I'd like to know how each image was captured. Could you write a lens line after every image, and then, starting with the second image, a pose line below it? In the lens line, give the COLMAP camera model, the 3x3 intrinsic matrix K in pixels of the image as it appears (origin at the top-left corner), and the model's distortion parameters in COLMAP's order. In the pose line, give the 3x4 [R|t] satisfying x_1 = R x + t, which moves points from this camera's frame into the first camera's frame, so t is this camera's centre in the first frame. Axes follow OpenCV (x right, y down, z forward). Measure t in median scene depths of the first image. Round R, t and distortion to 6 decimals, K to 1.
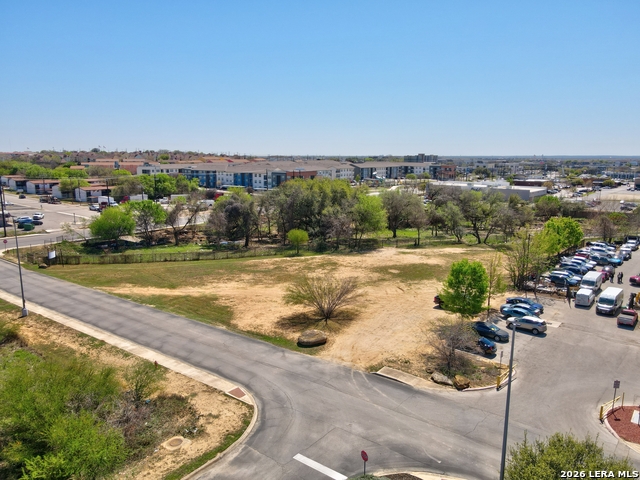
lens RADIAL K [[468.2, 0, 316.9], [0, 468.2, 239.2], [0, 0, 1]] dist [0.018200, 0.008197]
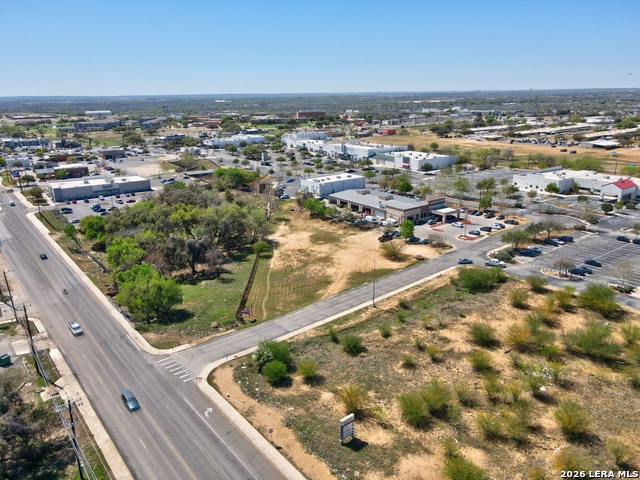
lens RADIAL K [[468.2, 0, 316.9], [0, 468.2, 239.2], [0, 0, 1]] dist [0.018200, 0.008197]
pose [[0.232961, -0.297425, 0.925887, -2.430586], [0.186568, 0.948067, 0.257608, -0.665351], [-0.954422, 0.112729, 0.276353, 0.647949]]
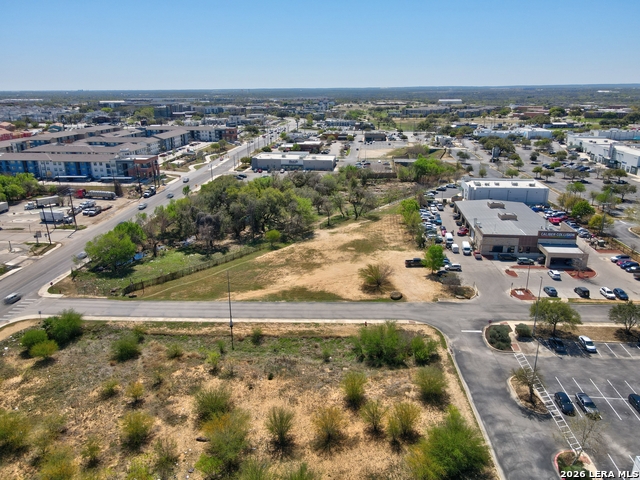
lens RADIAL K [[468.2, 0, 316.9], [0, 468.2, 239.2], [0, 0, 1]] dist [0.018200, 0.008197]
pose [[0.832216, -0.180114, 0.524382, -1.169926], [0.108539, 0.980389, 0.164488, -0.366401], [-0.543725, -0.079974, 0.835445, -0.496929]]
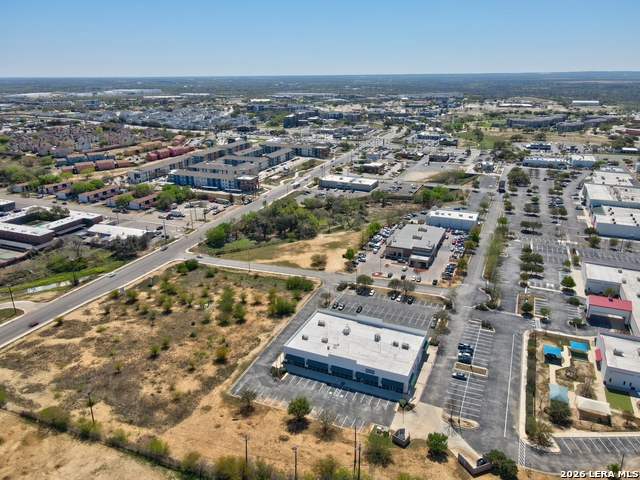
lens RADIAL K [[468.2, 0, 316.9], [0, 468.2, 239.2], [0, 0, 1]] dist [0.018200, 0.008197]
pose [[0.958121, -0.105436, 0.266248, -1.118417], [0.060805, 0.983456, 0.170640, -0.781923], [-0.279835, -0.147304, 0.948680, -3.030175]]
